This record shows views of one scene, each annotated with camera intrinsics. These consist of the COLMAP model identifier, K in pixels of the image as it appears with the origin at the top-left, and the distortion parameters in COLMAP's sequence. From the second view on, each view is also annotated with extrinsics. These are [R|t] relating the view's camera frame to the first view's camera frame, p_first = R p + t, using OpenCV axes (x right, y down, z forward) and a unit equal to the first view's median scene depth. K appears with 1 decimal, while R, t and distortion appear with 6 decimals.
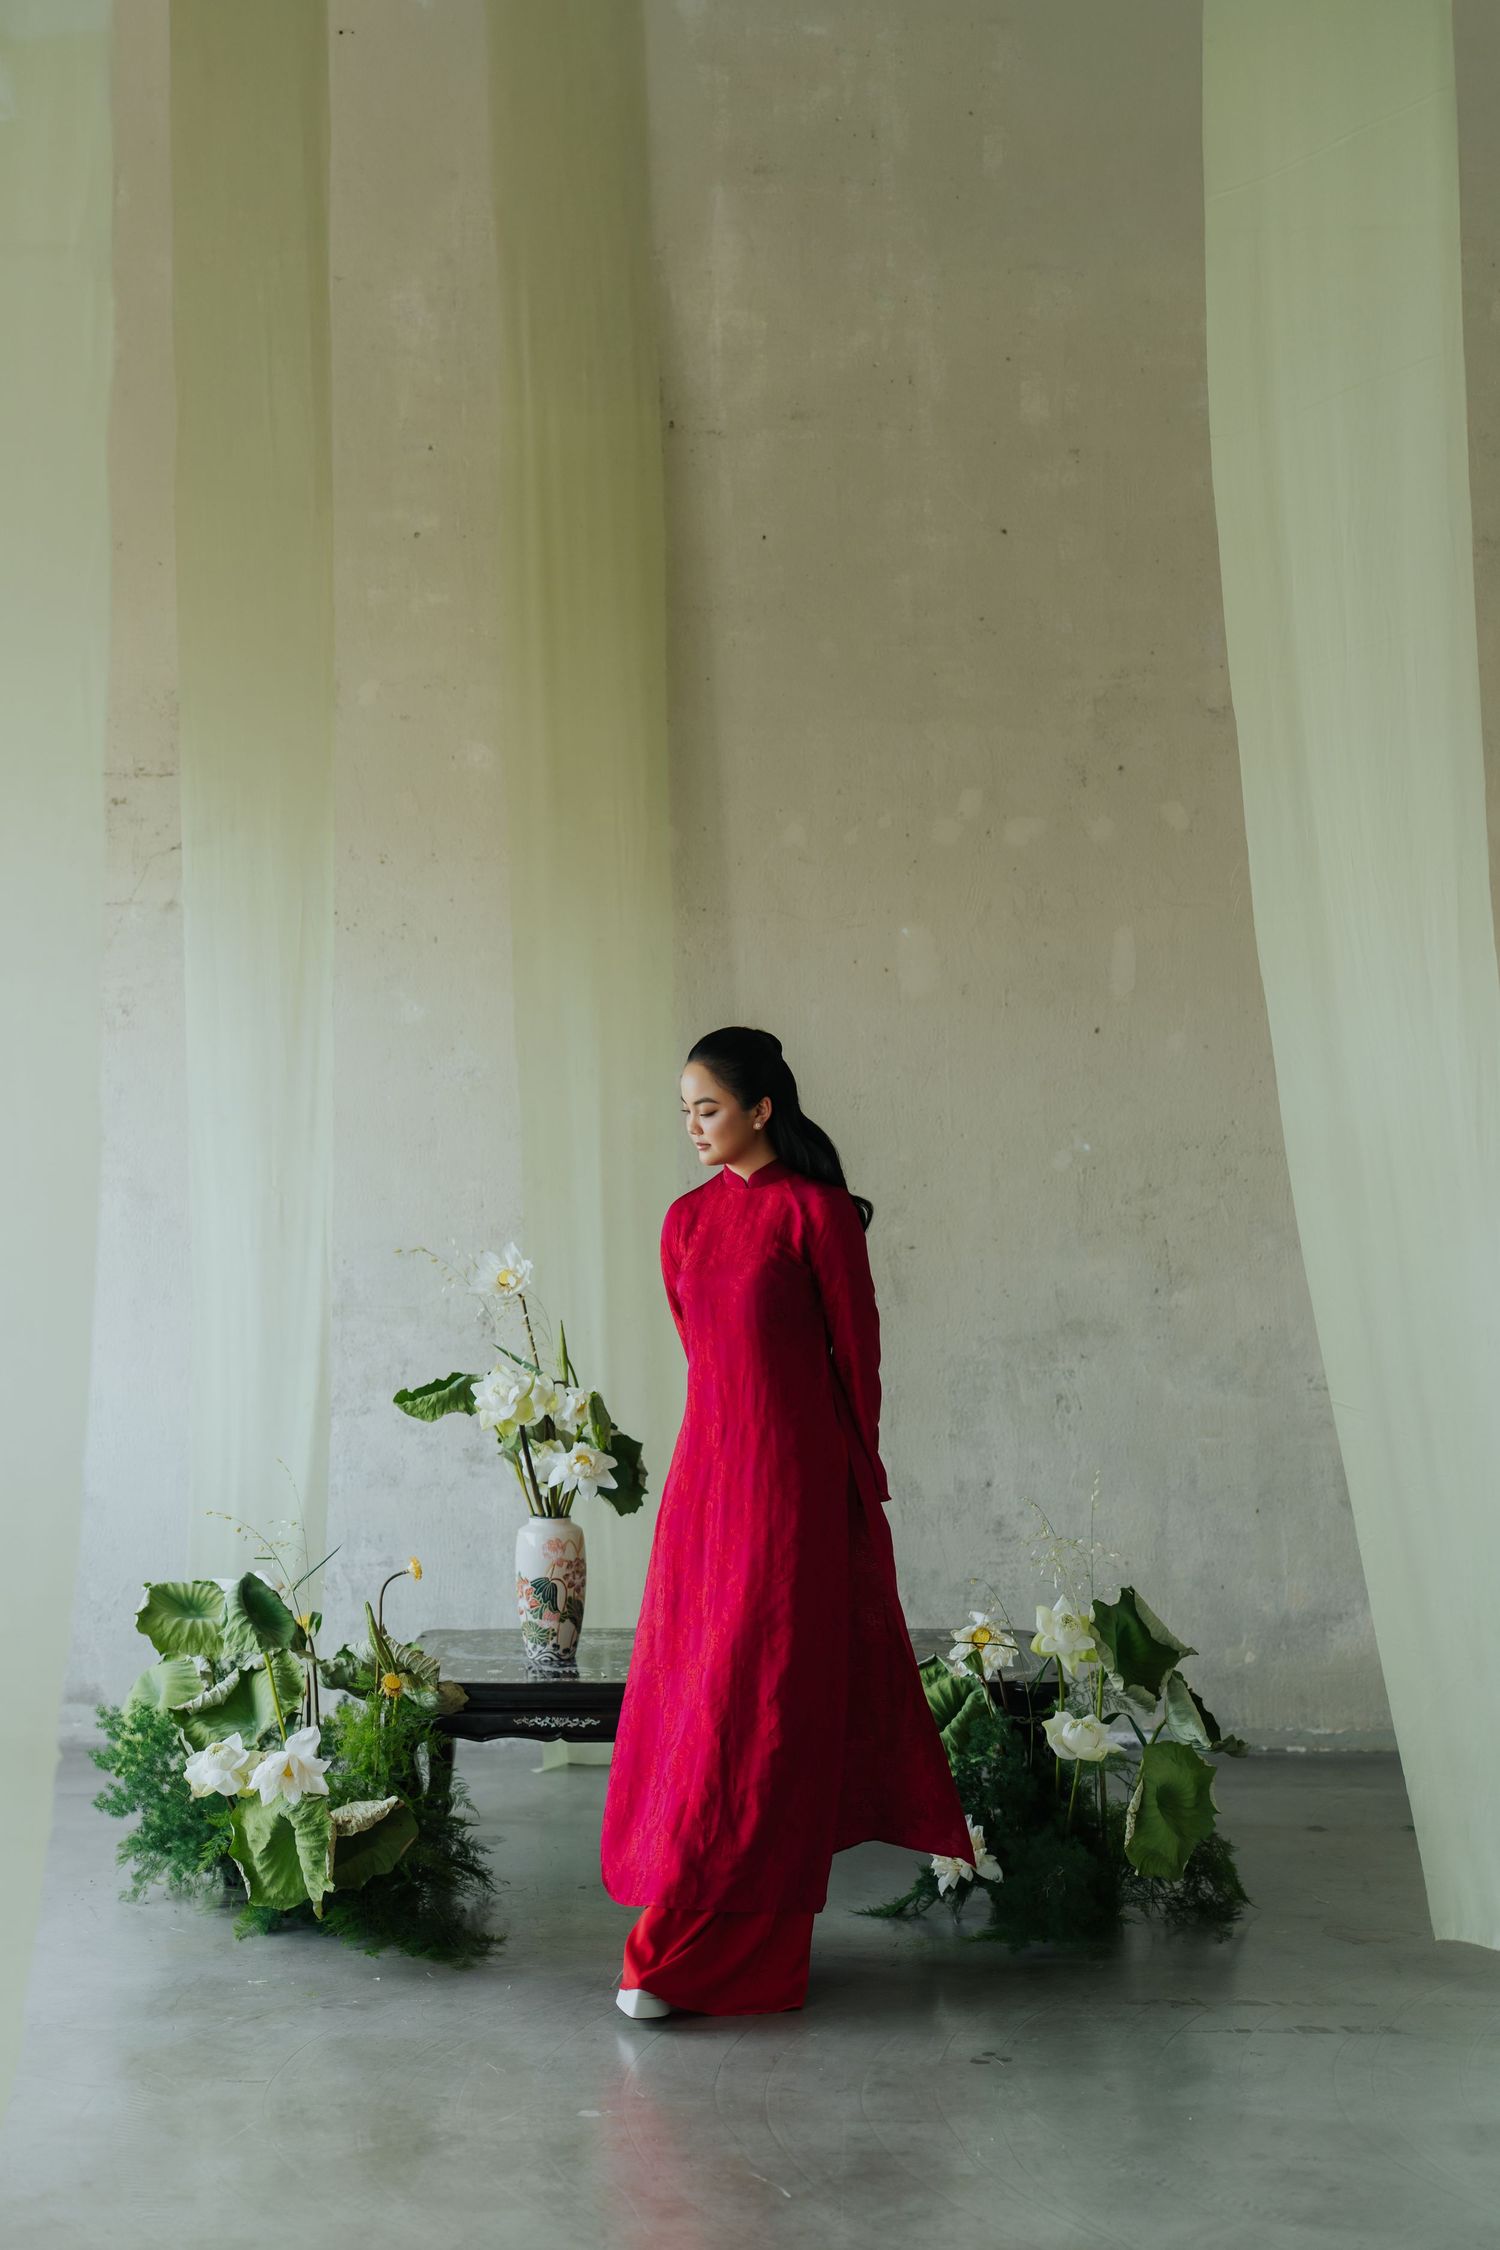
lens RADIAL K [[2892.7, 0, 732.6], [0, 2892.7, 1115.0], [0, 0, 1]] dist [0.020527, 0.000000]
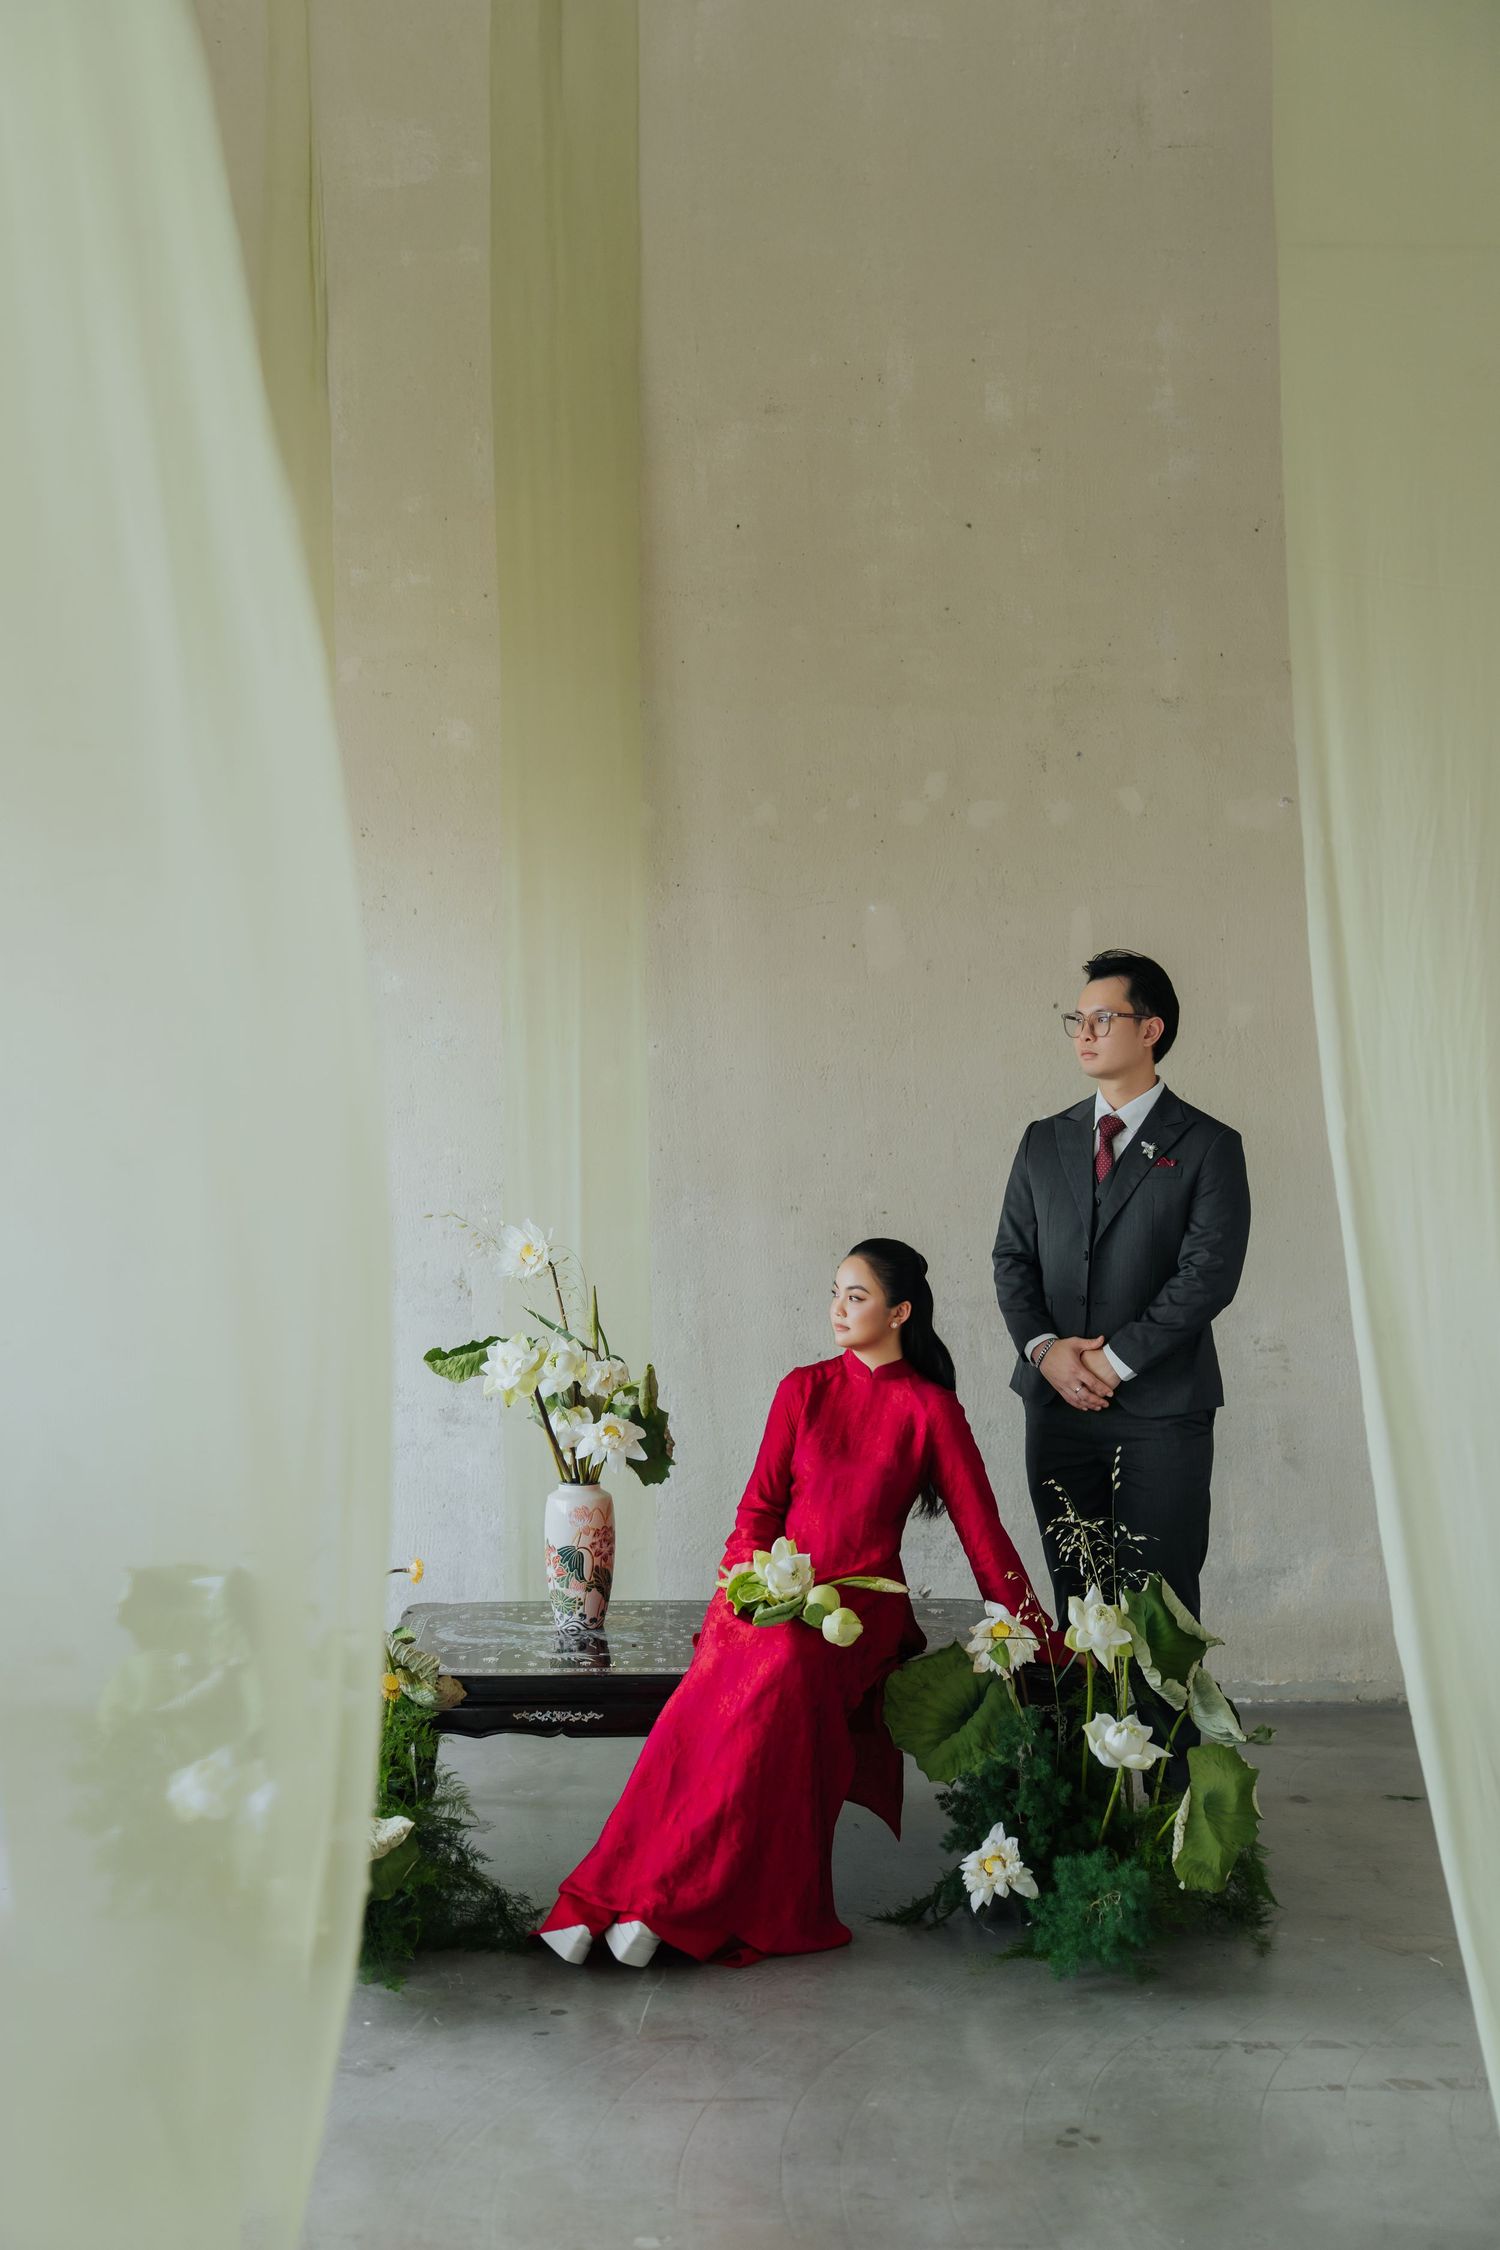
lens RADIAL K [[2316.7, 0, 743.1], [0, 2316.7, 1056.0], [0, 0, 1]] dist [0.054124, 0.000000]
pose [[0.997754, 0.008076, 0.066500, -0.050638], [-0.007244, 0.999892, -0.012753, 0.000327], [-0.066595, 0.012242, 0.997705, 0.214842]]
